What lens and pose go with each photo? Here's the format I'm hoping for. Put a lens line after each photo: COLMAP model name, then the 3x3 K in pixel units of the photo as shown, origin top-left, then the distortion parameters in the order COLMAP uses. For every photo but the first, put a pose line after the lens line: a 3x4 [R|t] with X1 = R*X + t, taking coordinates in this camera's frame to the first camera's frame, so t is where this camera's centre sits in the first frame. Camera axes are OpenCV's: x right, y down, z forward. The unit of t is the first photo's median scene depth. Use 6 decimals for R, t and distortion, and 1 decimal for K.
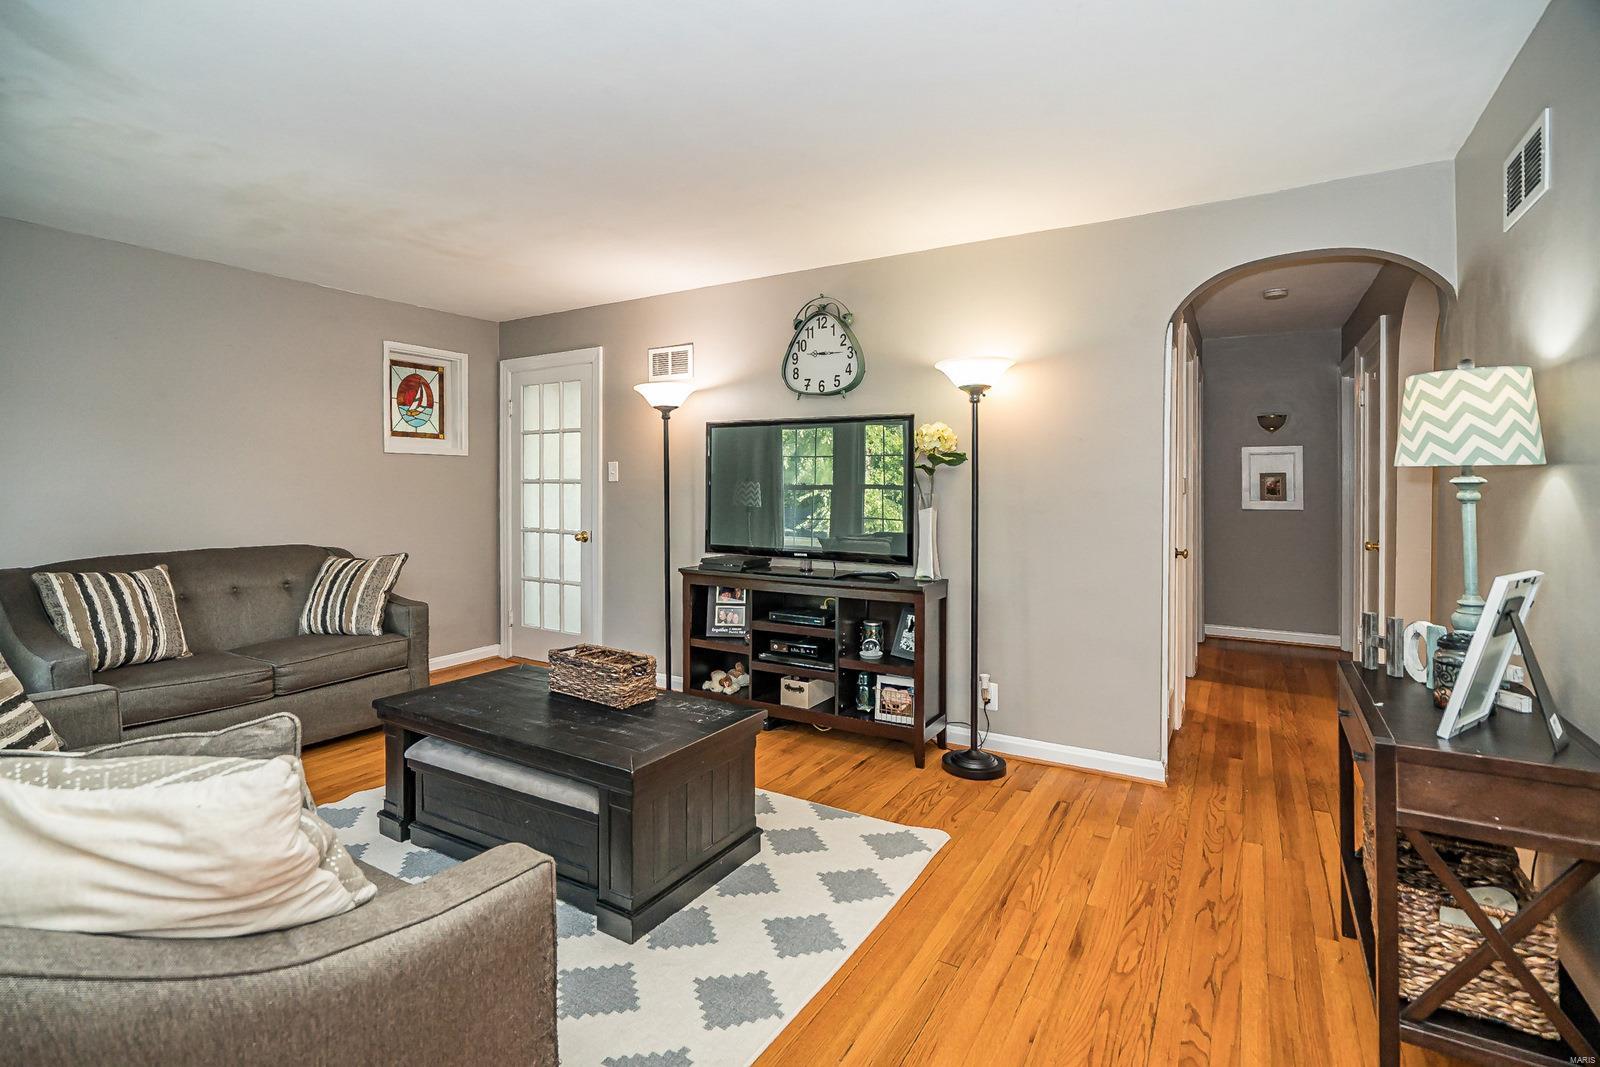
lens RADIAL K [[737.5, 0, 770.0], [0, 737.5, 490.1], [0, 0, 1]] dist [-0.001578, -0.000041]
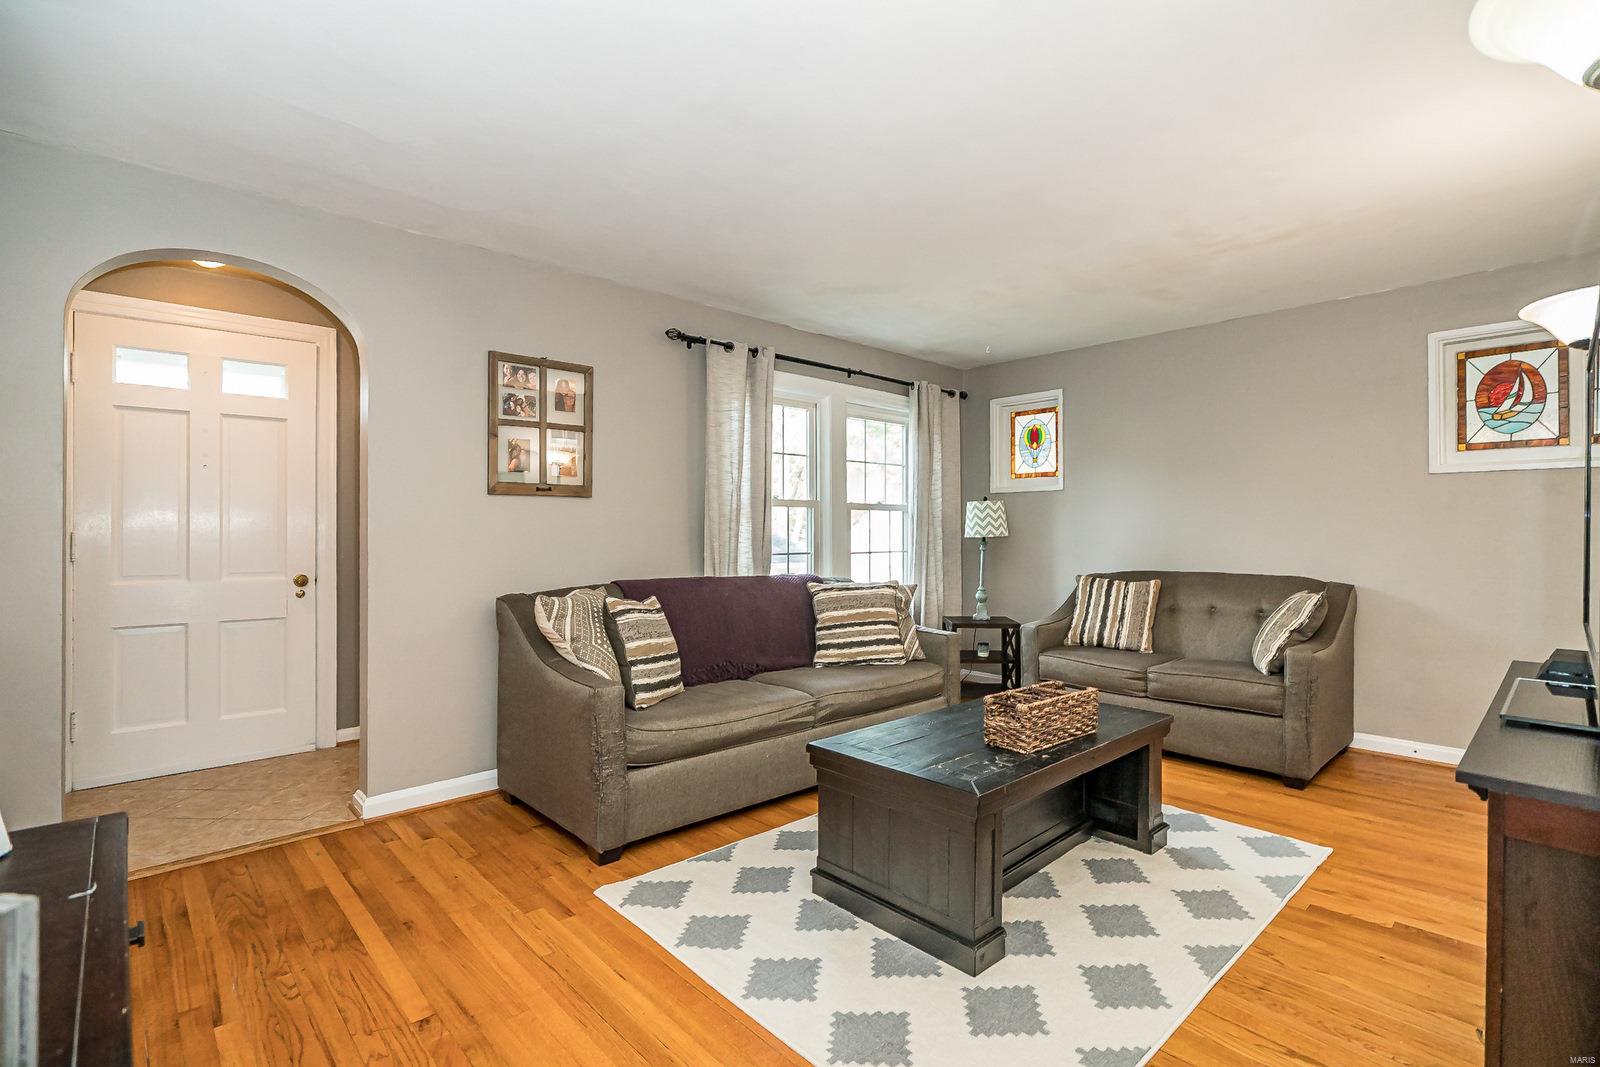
lens RADIAL K [[773.9, 0, 868.3], [0, 773.9, 529.6], [0, 0, 1]] dist [0.001085, 0.000018]
pose [[-0.248242, -0.002508, -0.968695, 0.441212], [-0.001629, 0.999996, -0.002172, 0.012339], [0.968697, 0.001039, -0.248245, 0.613482]]
